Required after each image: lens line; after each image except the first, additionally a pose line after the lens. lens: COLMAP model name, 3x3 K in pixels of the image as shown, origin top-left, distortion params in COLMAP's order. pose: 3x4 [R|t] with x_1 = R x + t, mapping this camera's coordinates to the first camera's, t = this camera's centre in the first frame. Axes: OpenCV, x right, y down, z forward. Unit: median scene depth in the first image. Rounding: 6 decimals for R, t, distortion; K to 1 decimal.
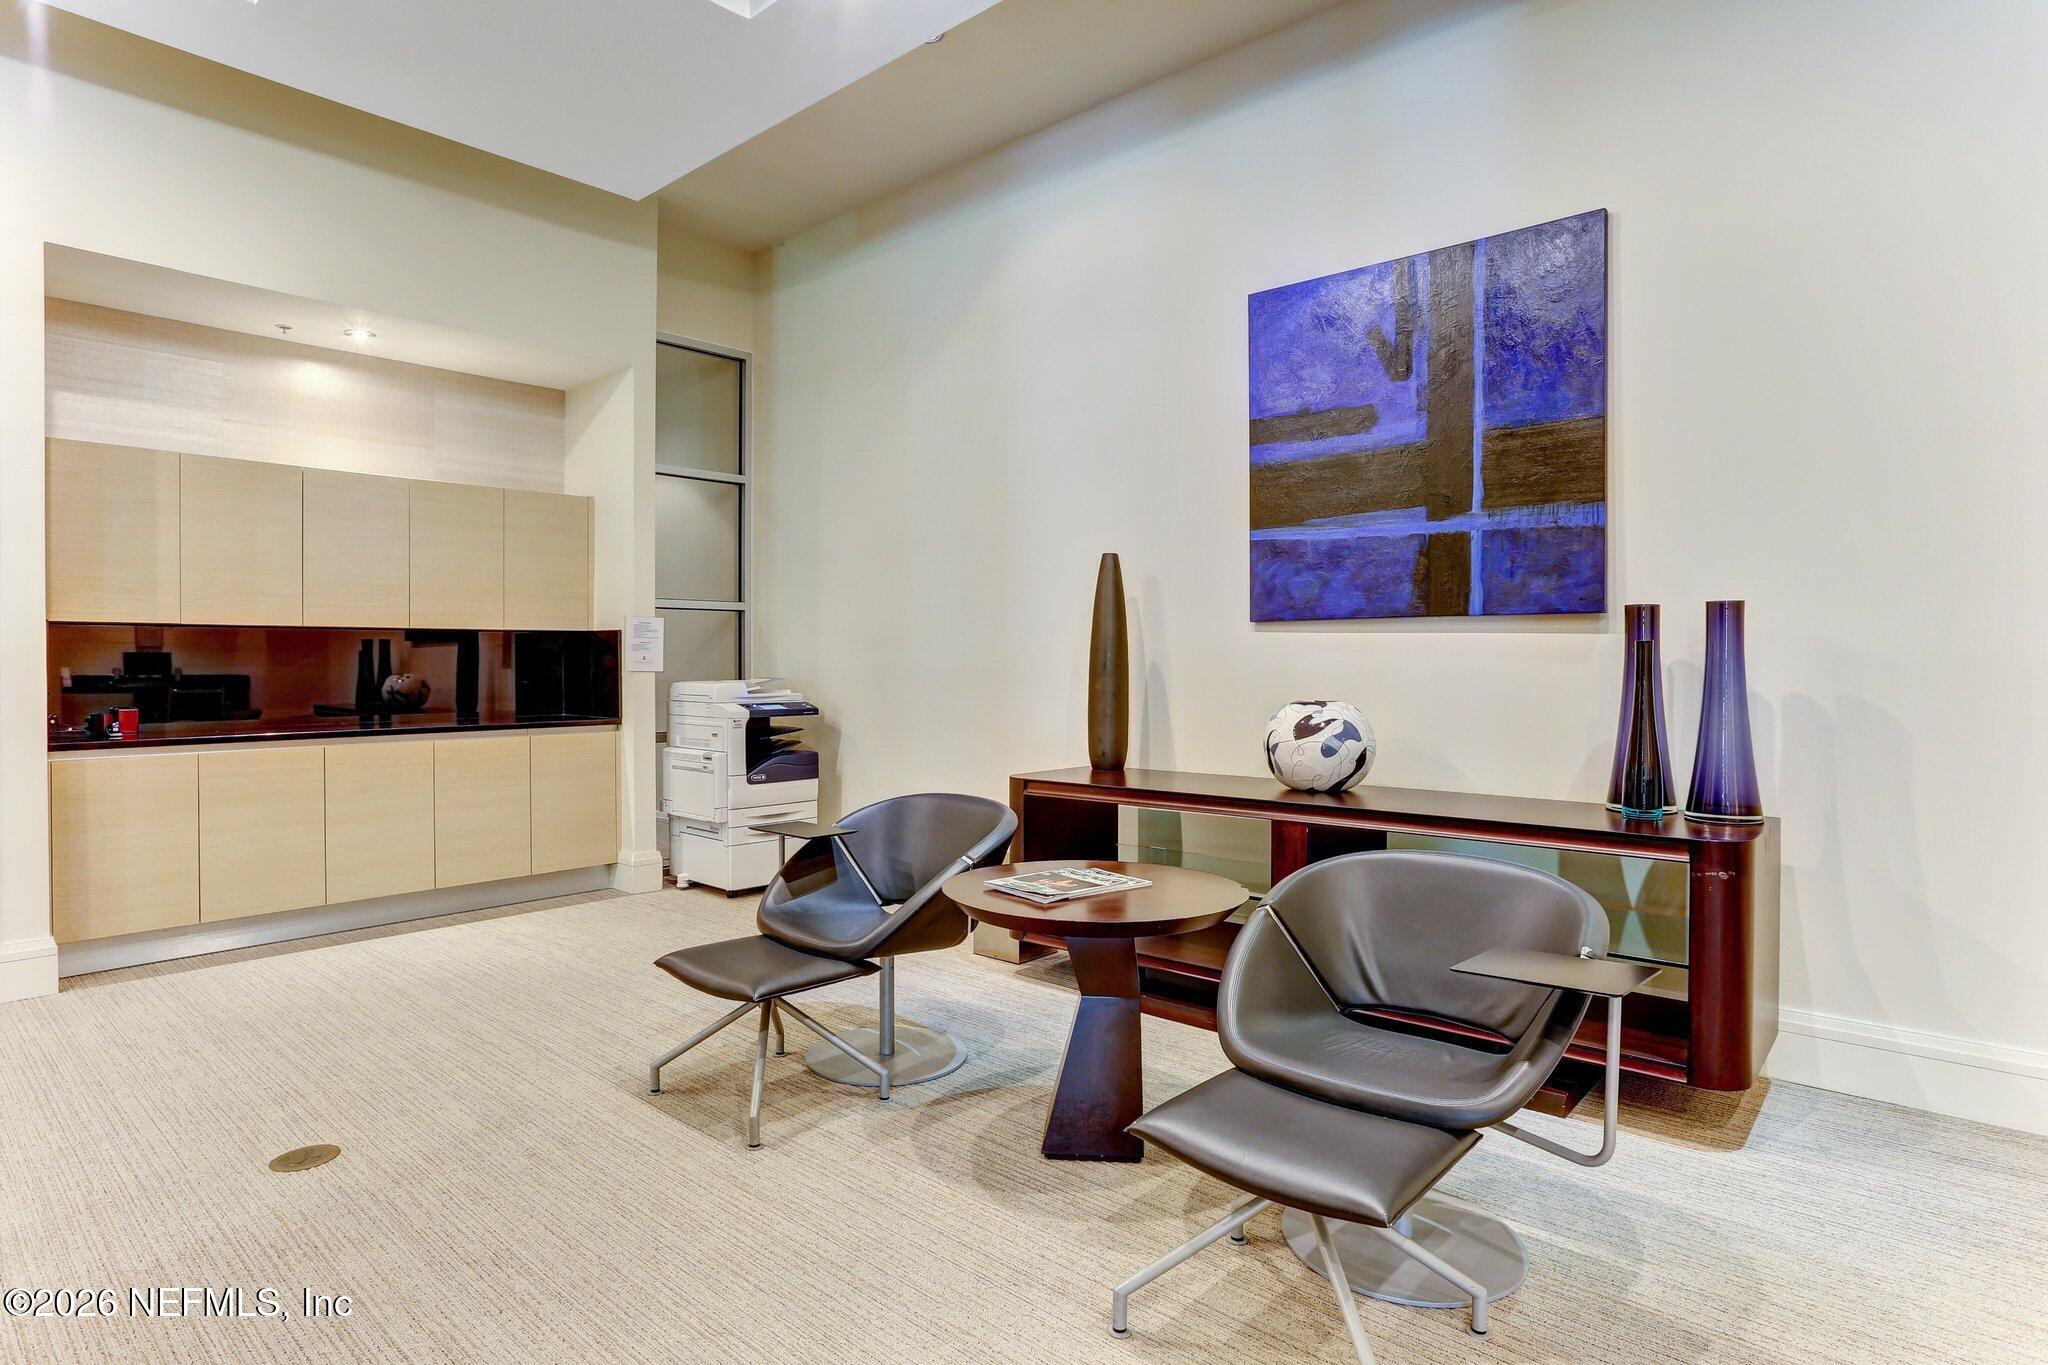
lens RADIAL K [[1102.6, 0, 1024.0], [0, 1102.6, 682.5], [0, 0, 1]] dist [0.000336, 0.000112]
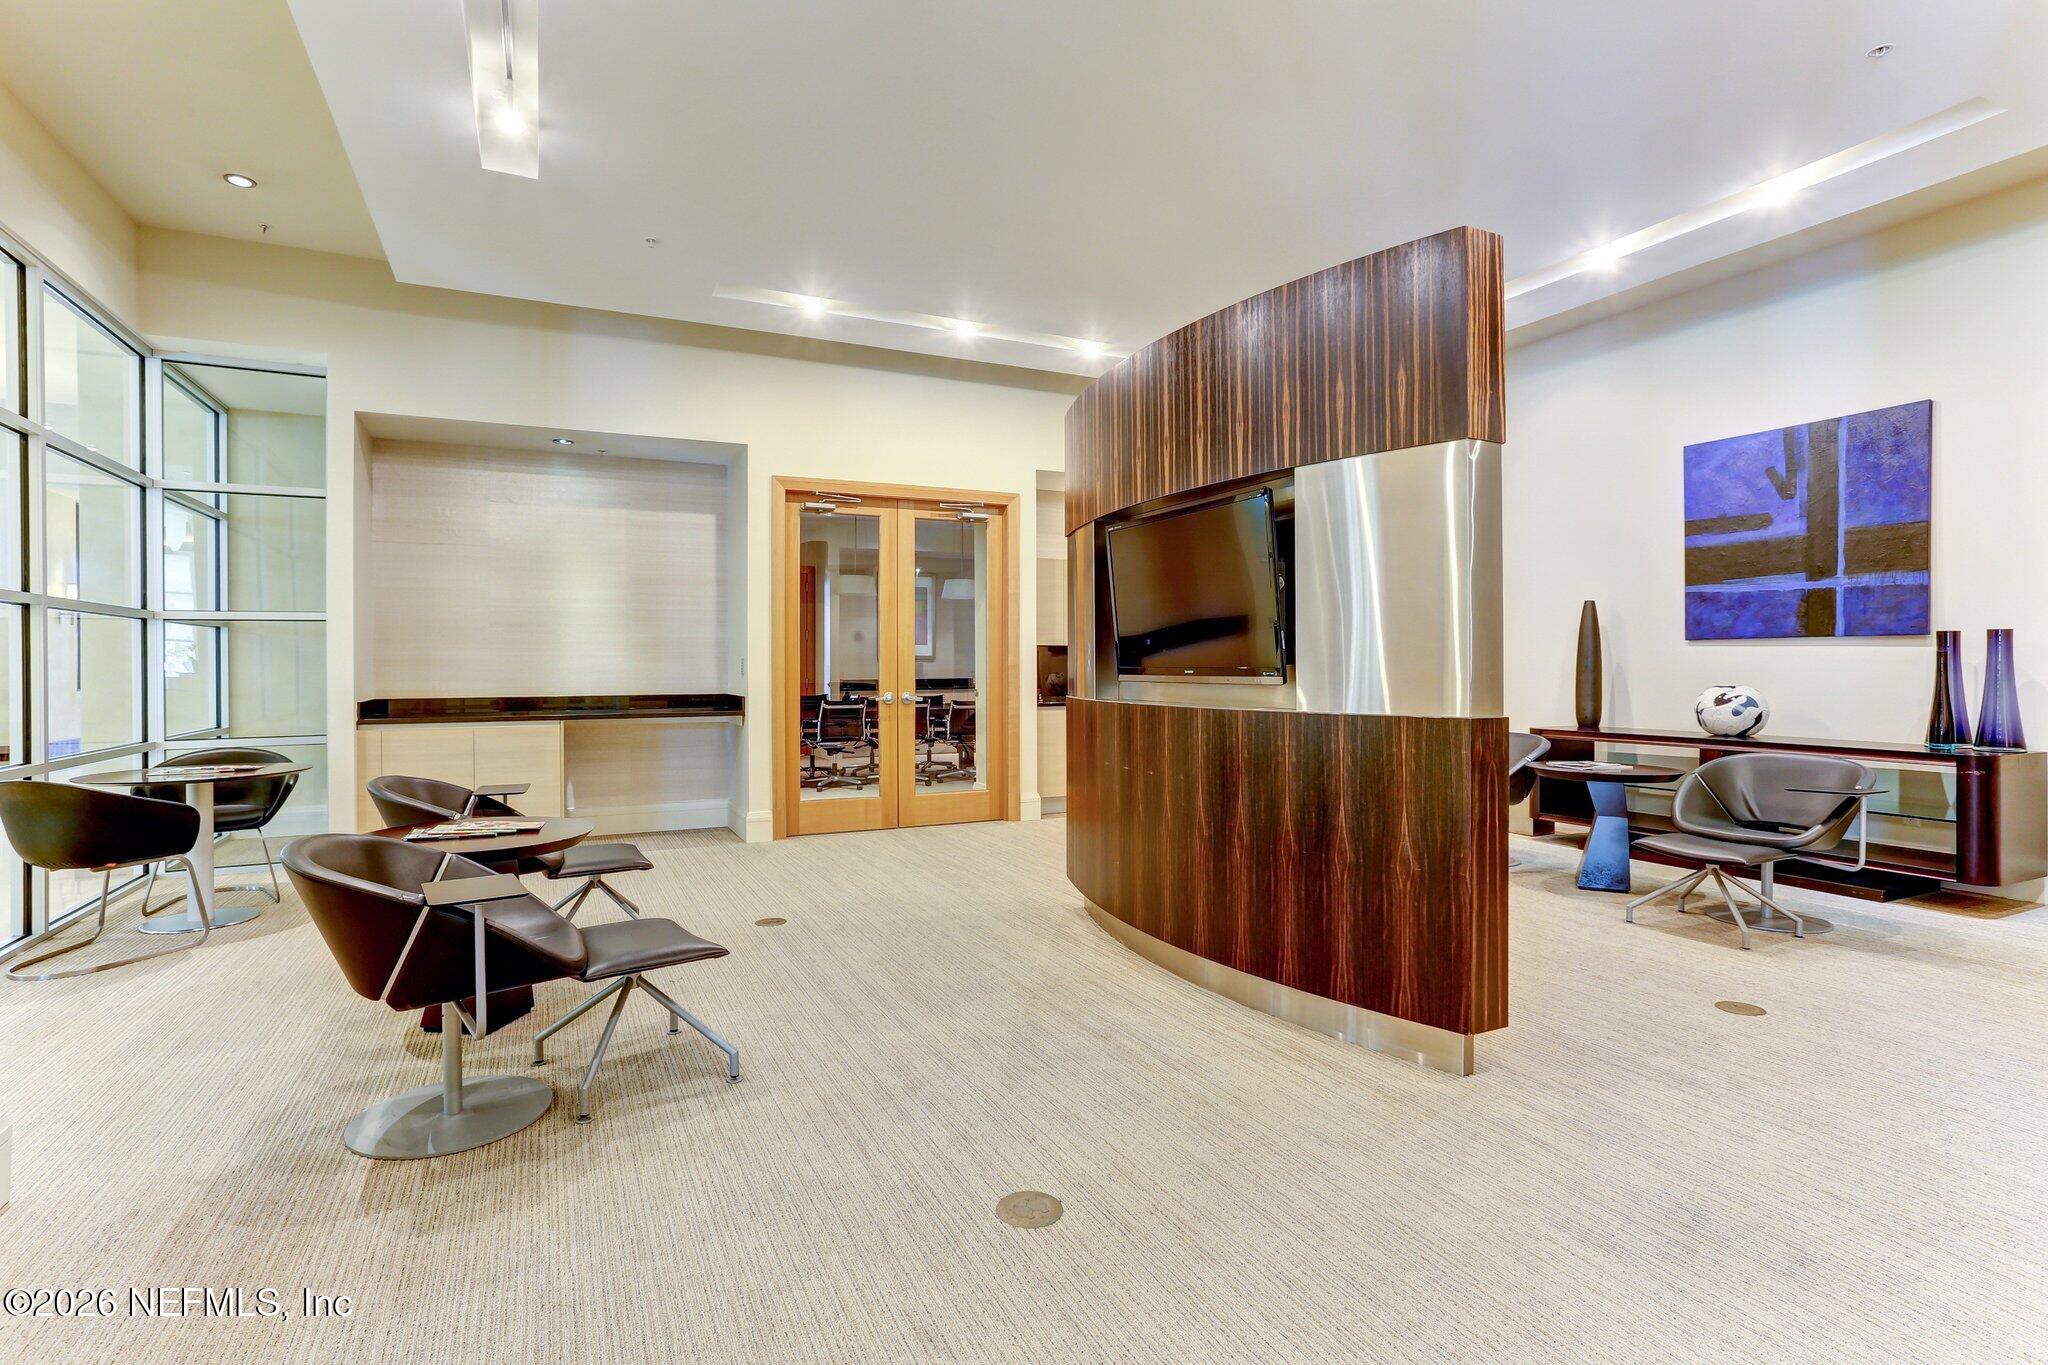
lens RADIAL K [[986.1, 0, 1024.0], [0, 986.1, 682.5], [0, 0, 1]] dist [-0.040201, 0.030841]
pose [[0.925802, 0.000697, -0.378008, -0.198673], [-0.000216, 0.999999, 0.001316, 0.010172], [0.378008, -0.001137, 0.925802, -0.903642]]
